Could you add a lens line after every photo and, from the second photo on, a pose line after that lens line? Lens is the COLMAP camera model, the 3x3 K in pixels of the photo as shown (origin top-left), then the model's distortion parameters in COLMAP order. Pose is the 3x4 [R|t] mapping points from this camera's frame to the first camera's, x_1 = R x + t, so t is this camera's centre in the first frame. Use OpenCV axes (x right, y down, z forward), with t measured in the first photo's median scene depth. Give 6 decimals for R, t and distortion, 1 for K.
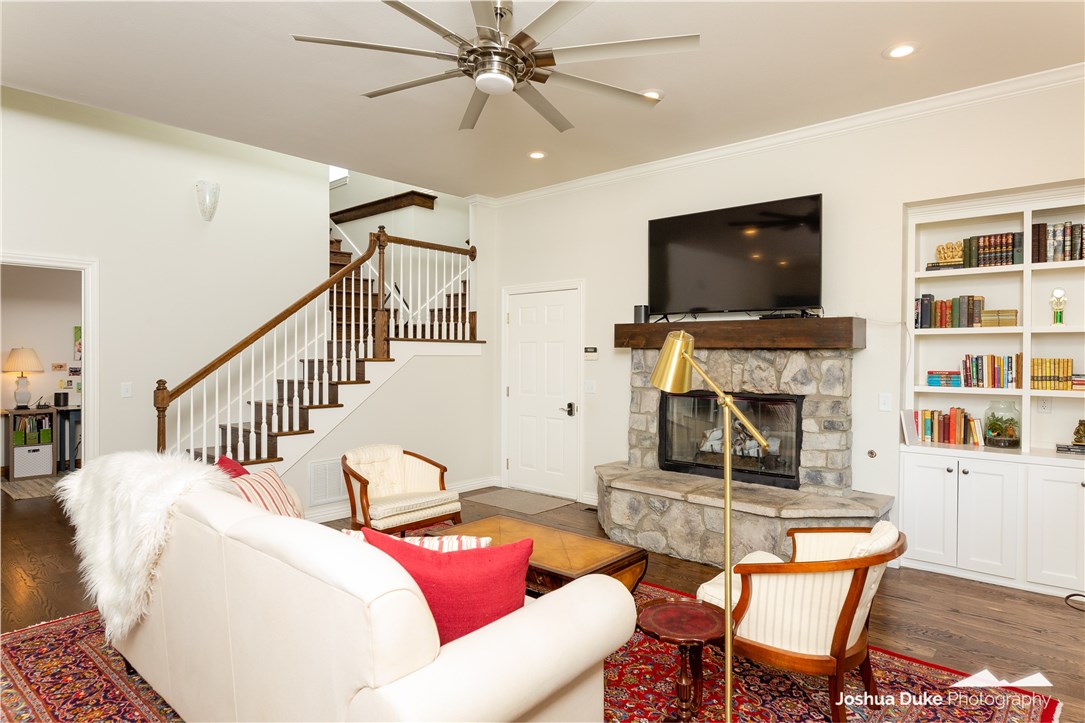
lens RADIAL K [[621.2, 0, 541.9], [0, 621.2, 359.2], [0, 0, 1]] dist [-0.007838, -0.001194]
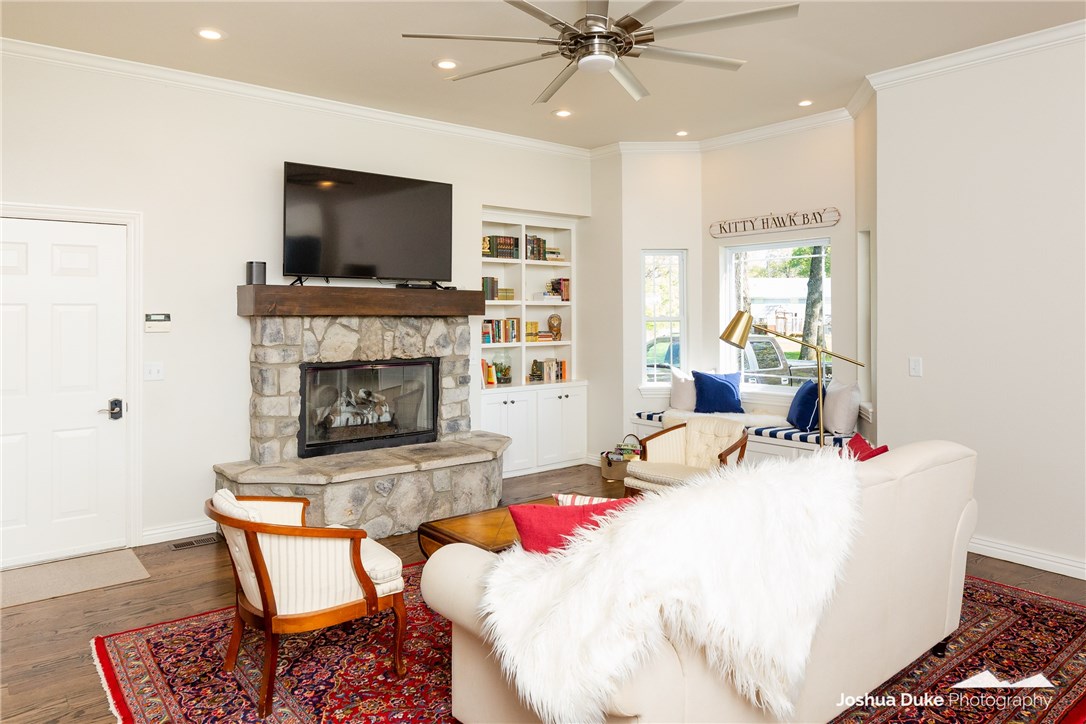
lens RADIAL K [[697.8, 0, 535.0], [0, 697.8, 319.0], [0, 0, 1]] dist [0.001284, 0.000072]
pose [[0.181475, -0.012815, 0.983312, -0.804433], [0.009030, 0.999895, 0.011365, -0.024534], [-0.983354, 0.006817, 0.181572, 0.594460]]
